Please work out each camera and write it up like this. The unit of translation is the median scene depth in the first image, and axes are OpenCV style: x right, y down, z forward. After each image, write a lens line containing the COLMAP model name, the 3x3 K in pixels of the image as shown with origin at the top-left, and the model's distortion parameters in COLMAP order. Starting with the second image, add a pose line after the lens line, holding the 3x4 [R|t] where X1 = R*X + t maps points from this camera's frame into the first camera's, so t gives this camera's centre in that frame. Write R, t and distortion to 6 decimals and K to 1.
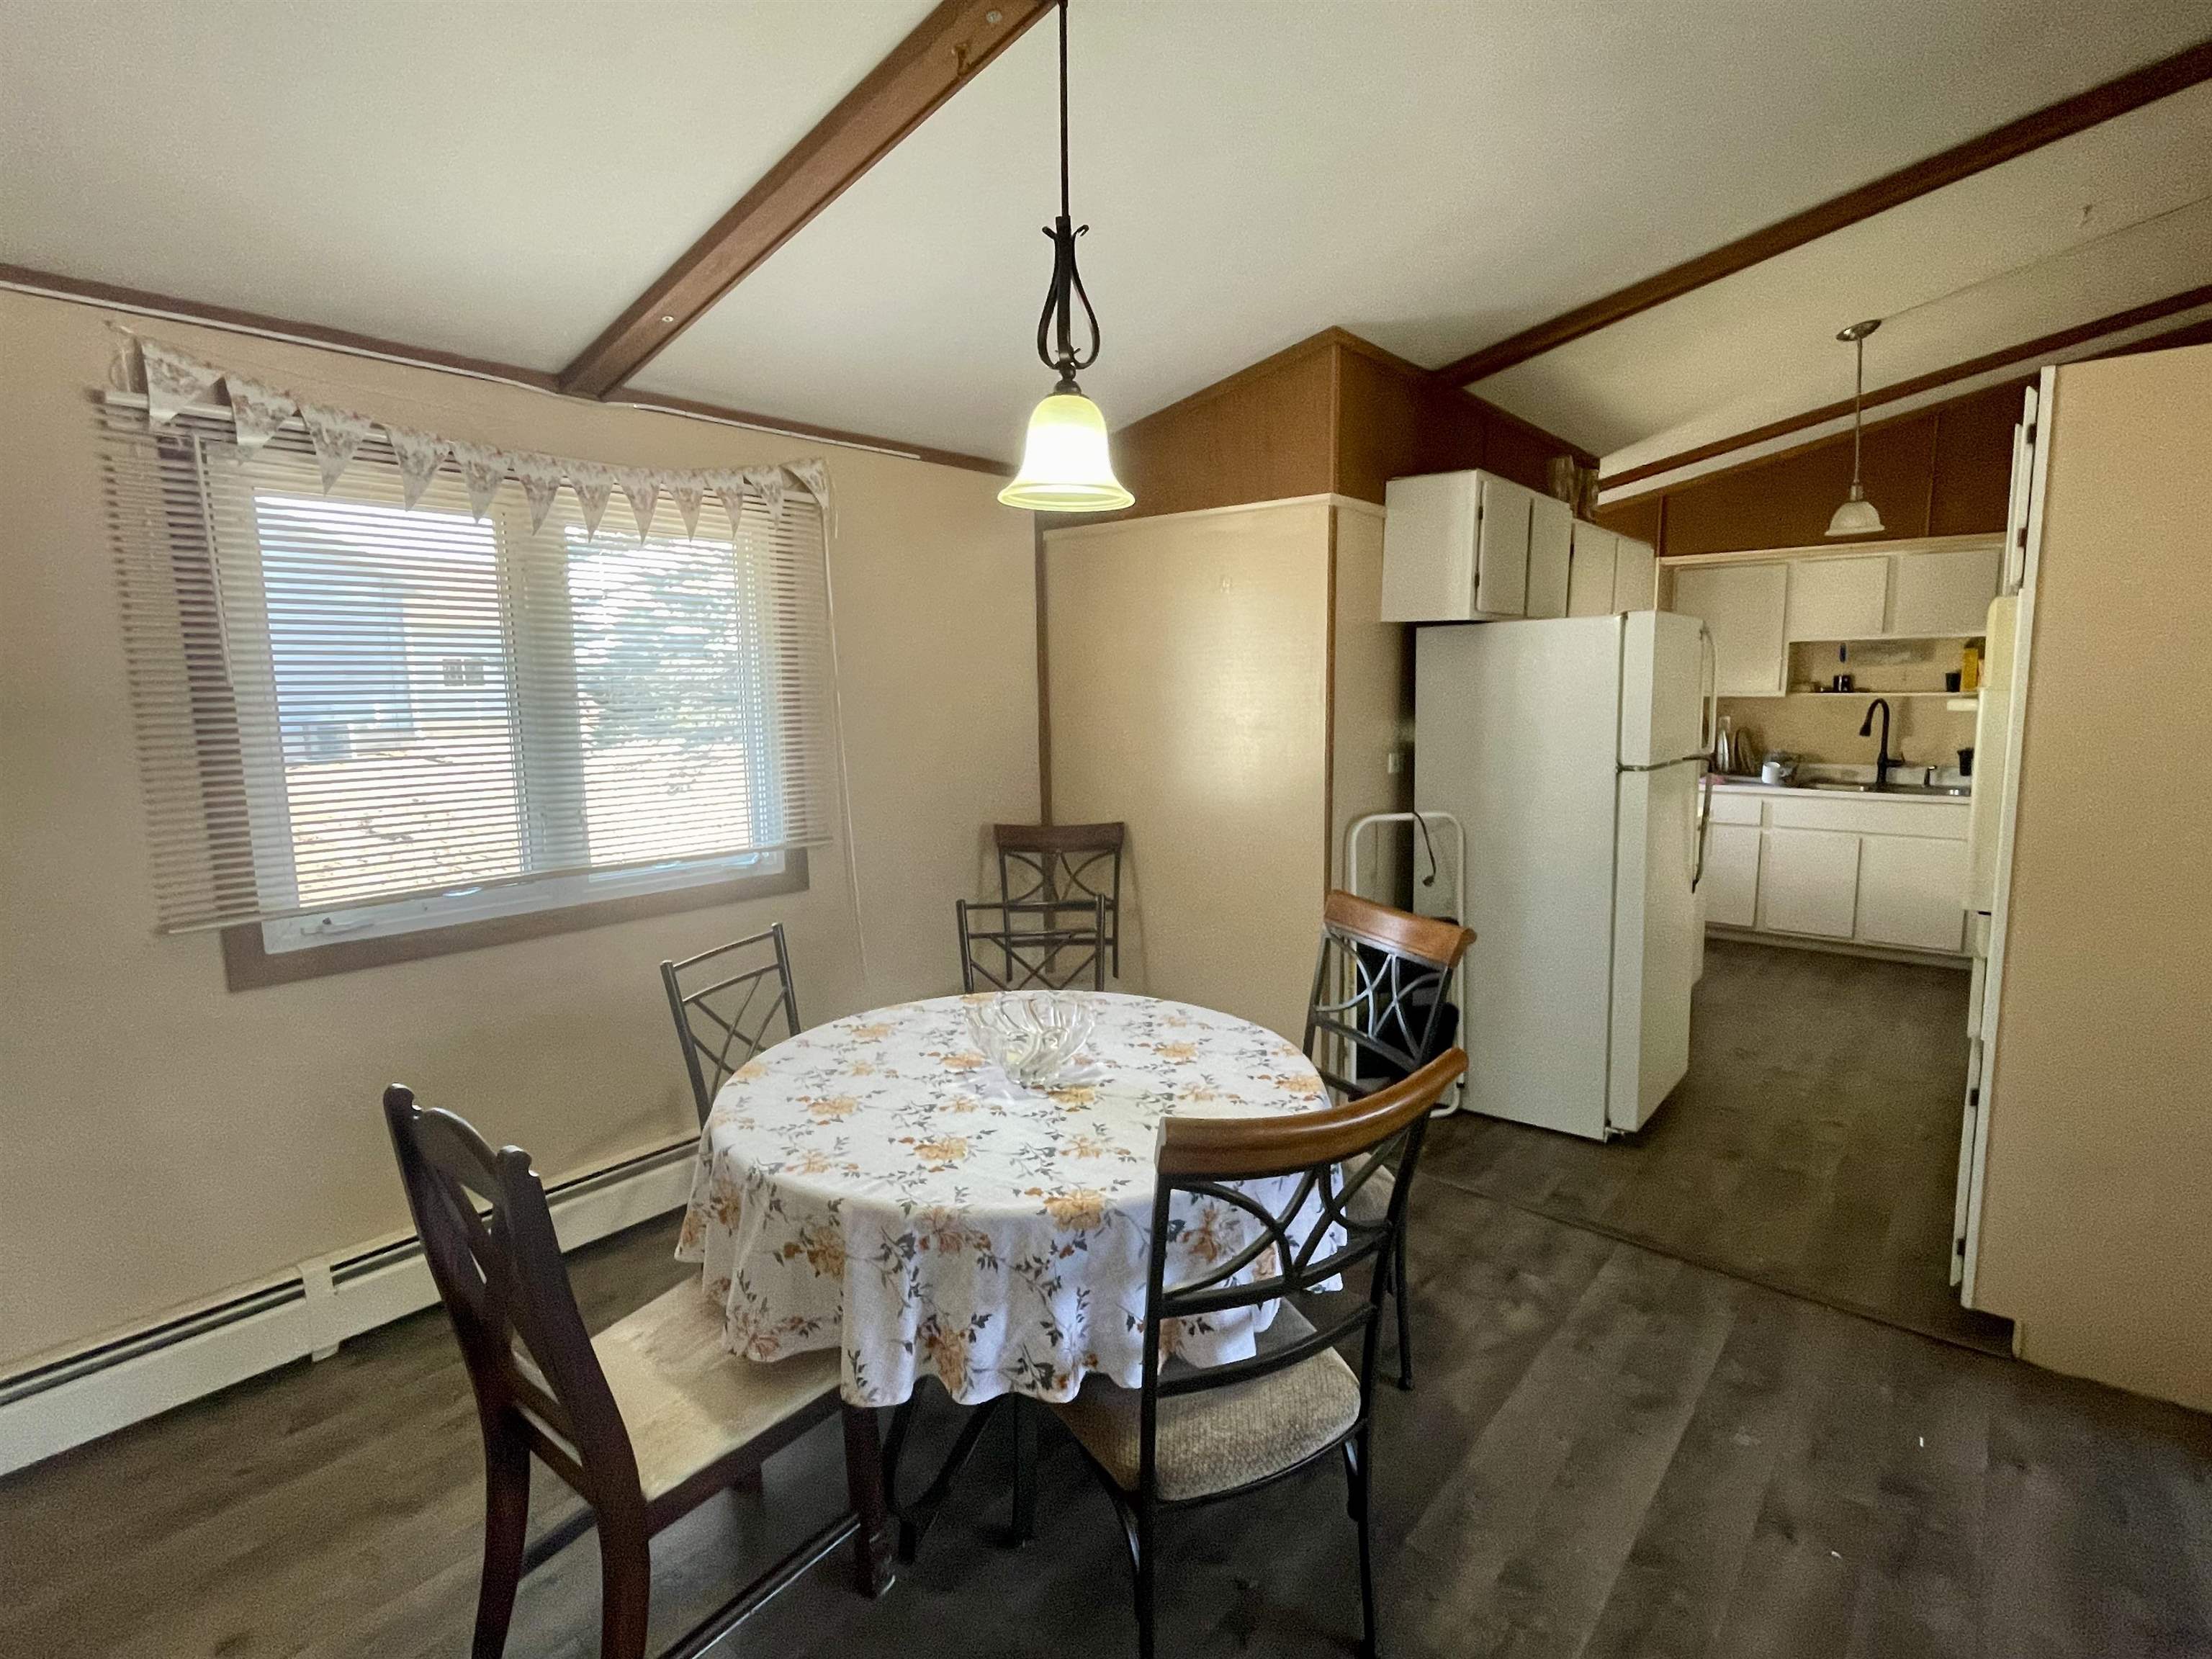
lens RADIAL K [[1098.4, 0, 1109.5], [0, 1098.4, 825.3], [0, 0, 1]] dist [0.000756, -0.000403]
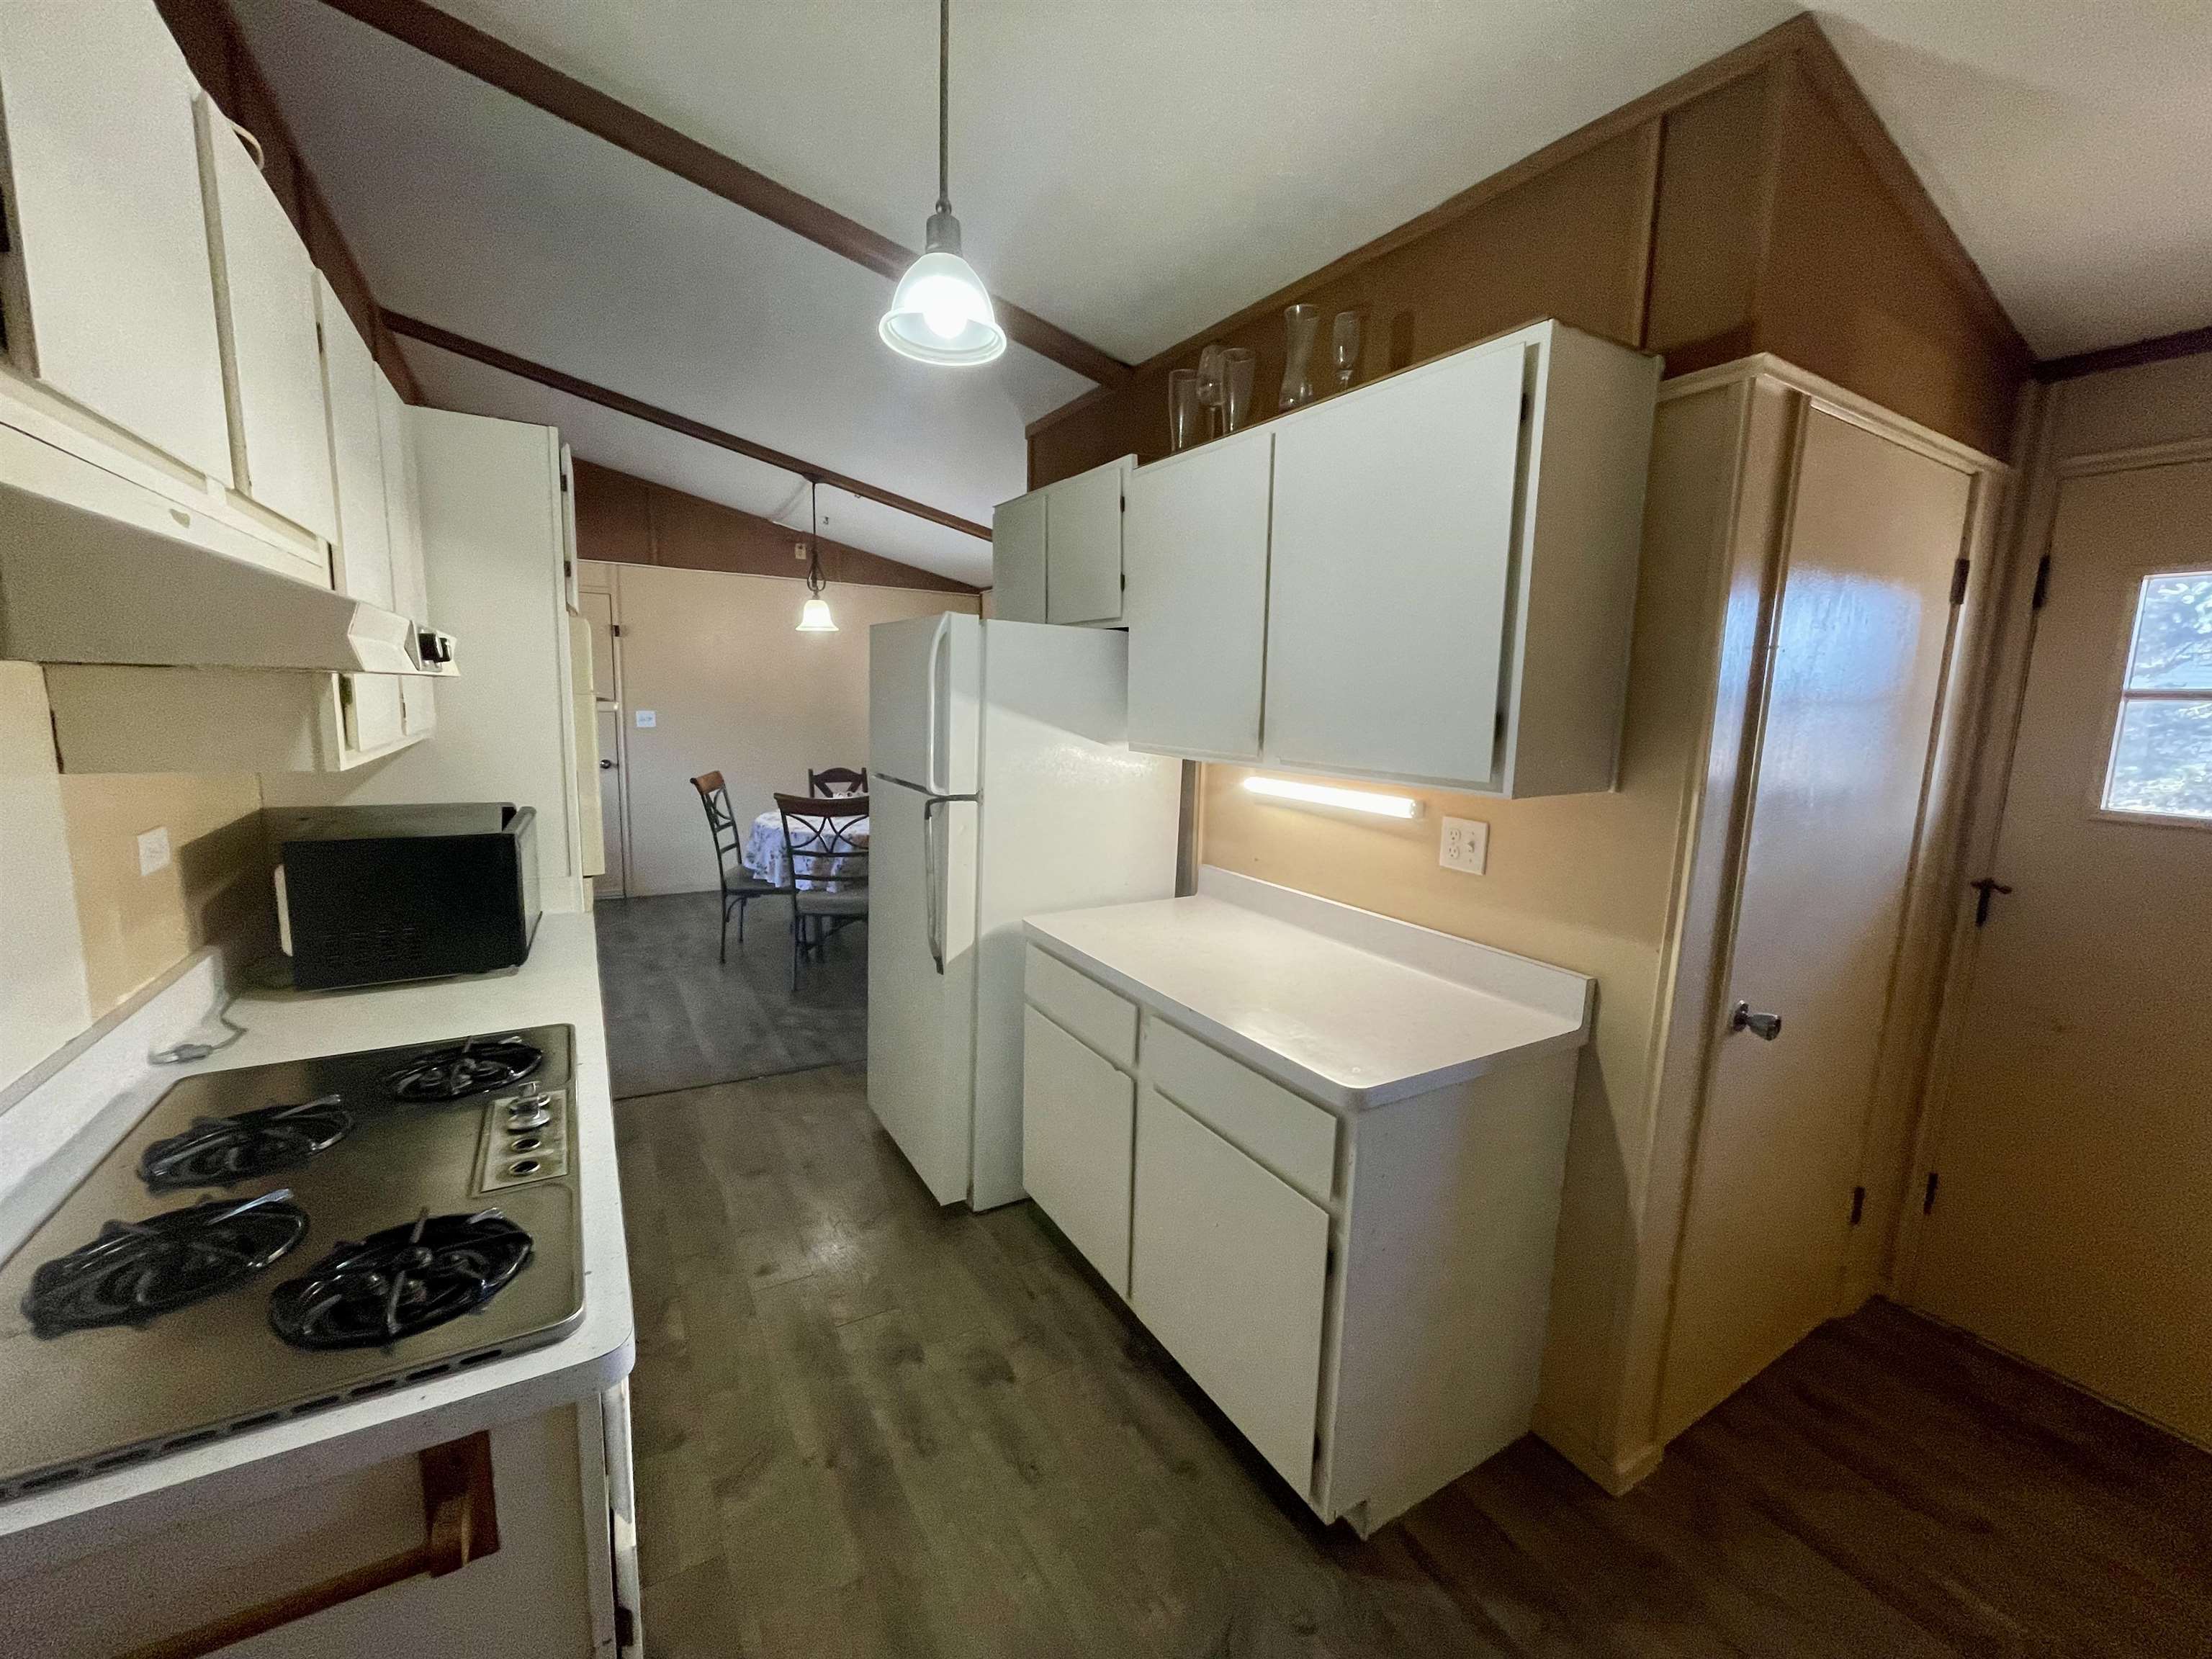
lens RADIAL K [[900.8, 0, 1104.7], [0, 900.8, 830.3], [0, 0, 1]] dist [-0.003990, -0.000024]
pose [[-0.338501, 0.153056, -0.928435, 1.601529], [-0.150830, 0.965098, 0.214092, -0.298909], [0.928799, 0.212506, -0.303601, 1.916470]]
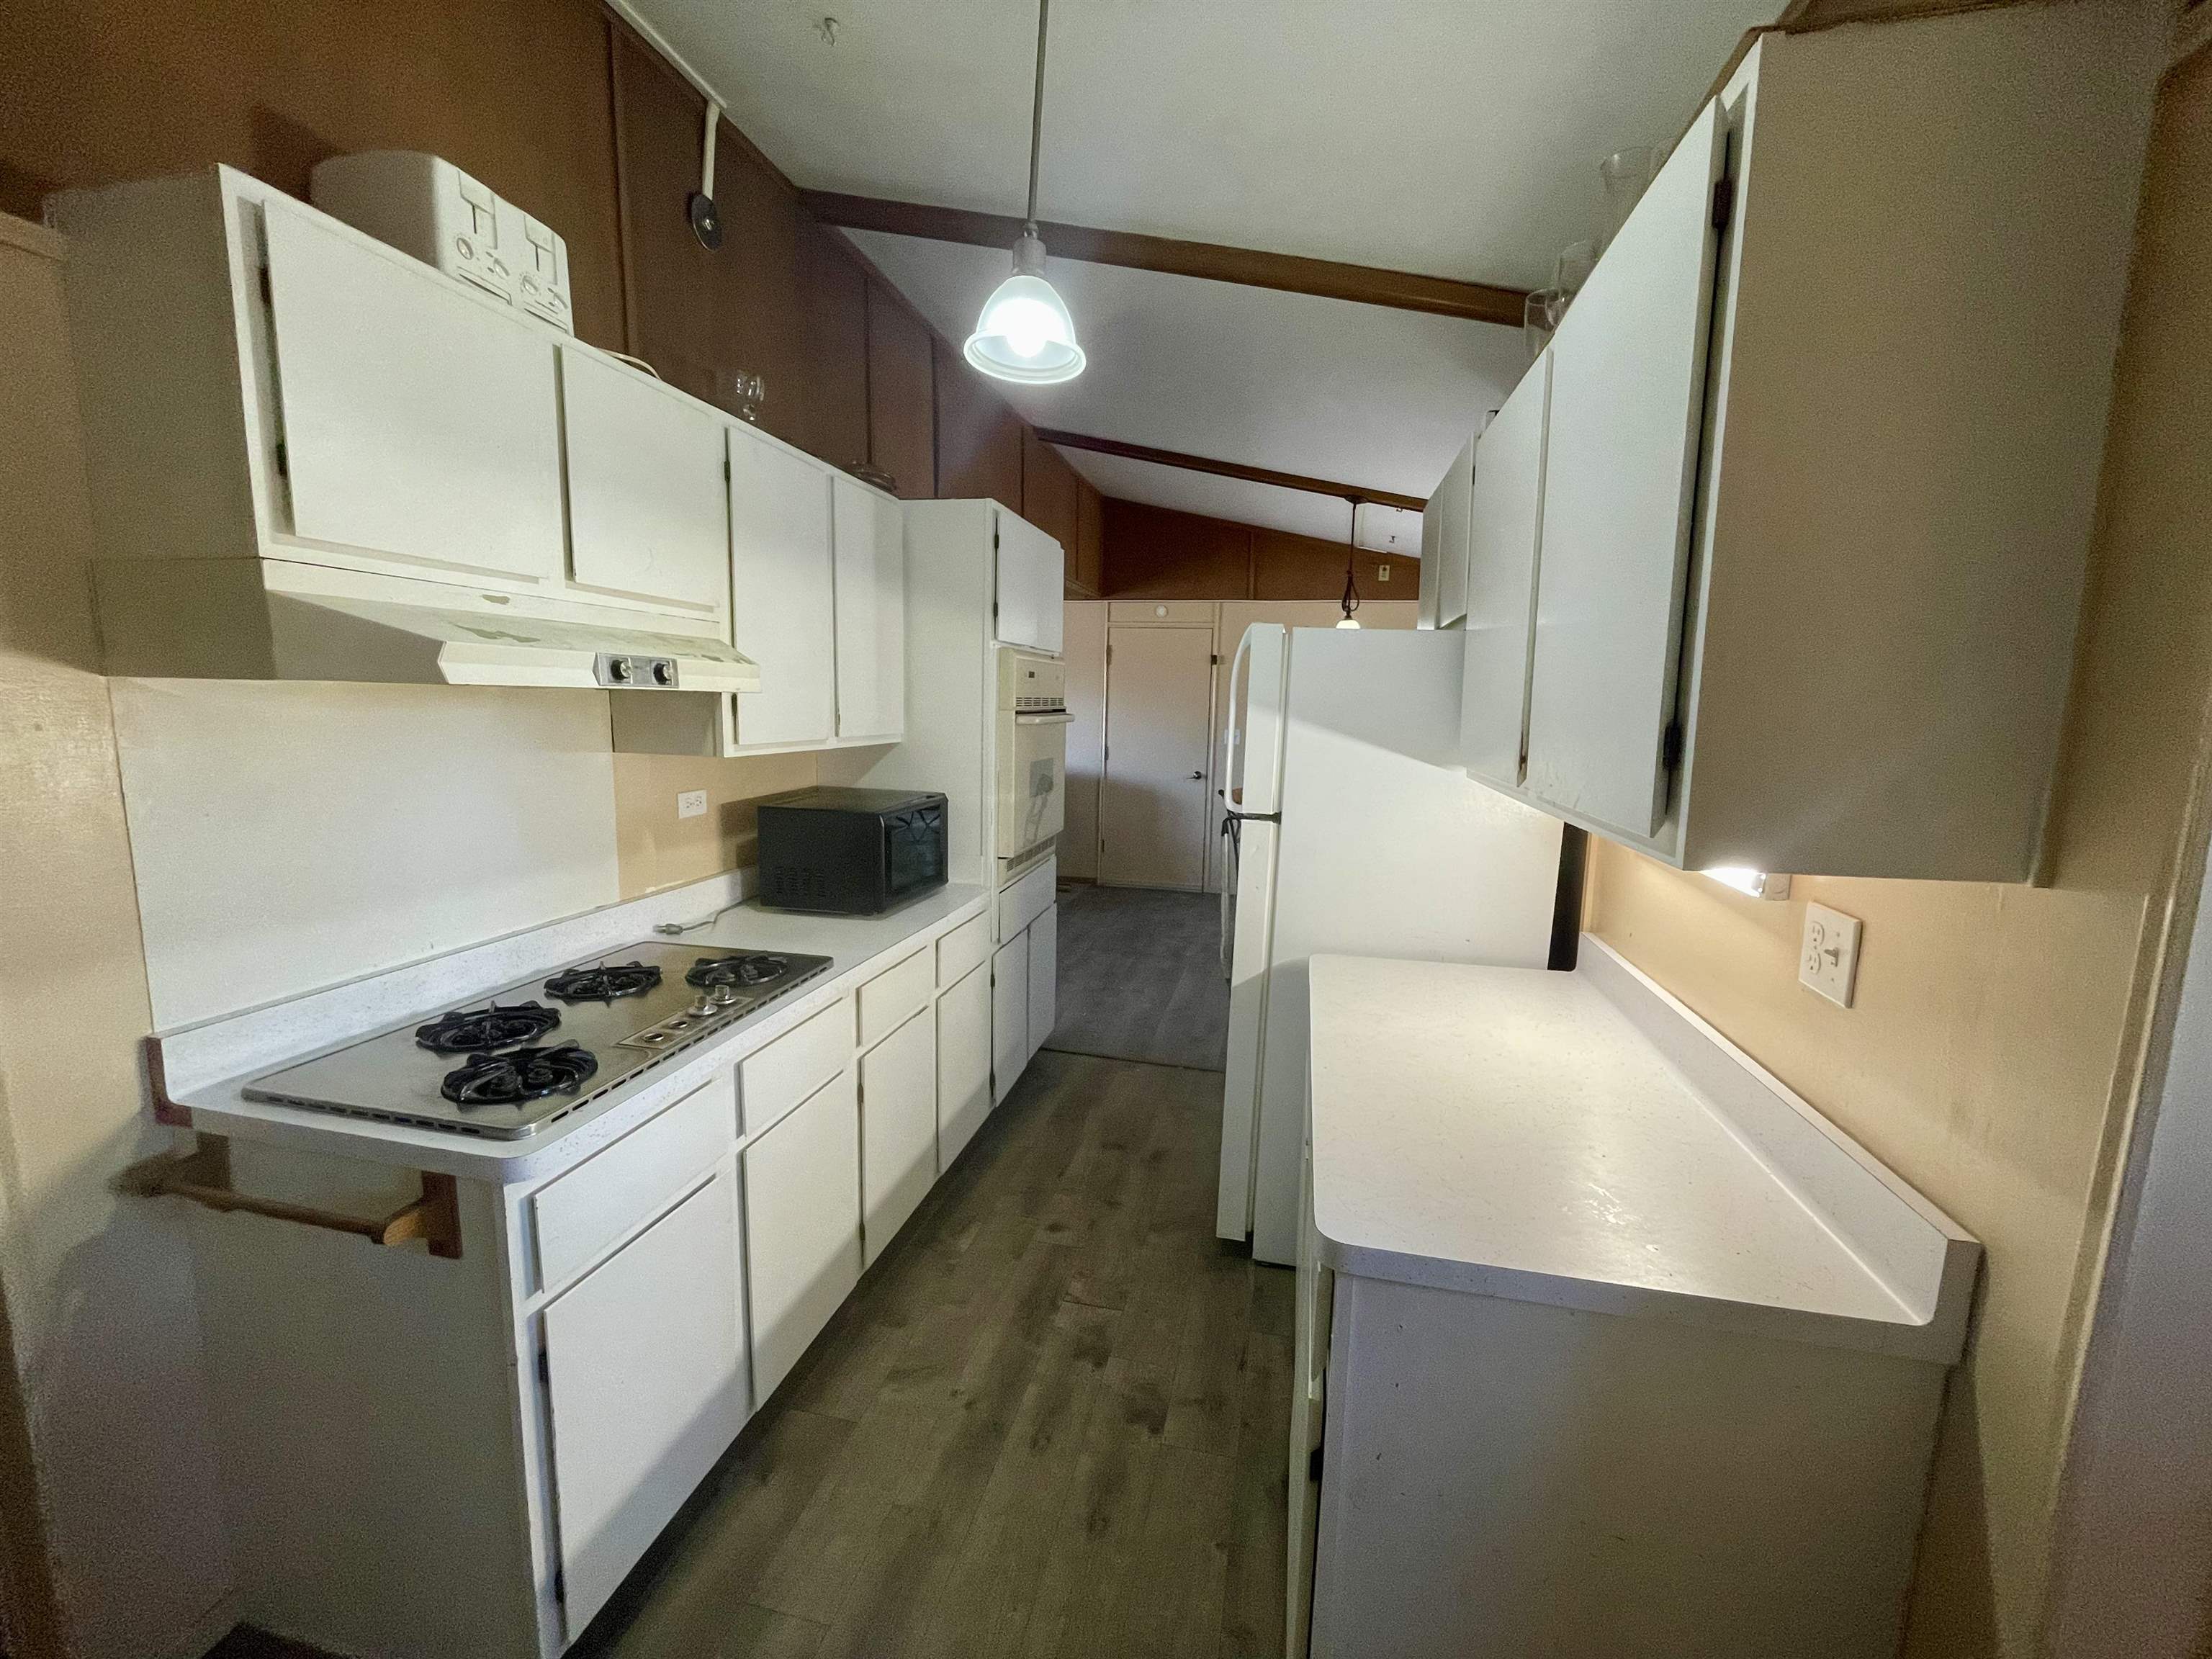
lens RADIAL K [[900.8, 0, 1104.7], [0, 900.8, 820.3], [0, 0, 1]] dist [-0.003990, -0.000024]
pose [[-0.891953, 0.063932, -0.447586, 1.309565], [-0.063059, 0.962686, 0.263172, -0.331069], [0.447710, 0.262961, -0.854639, 2.184875]]
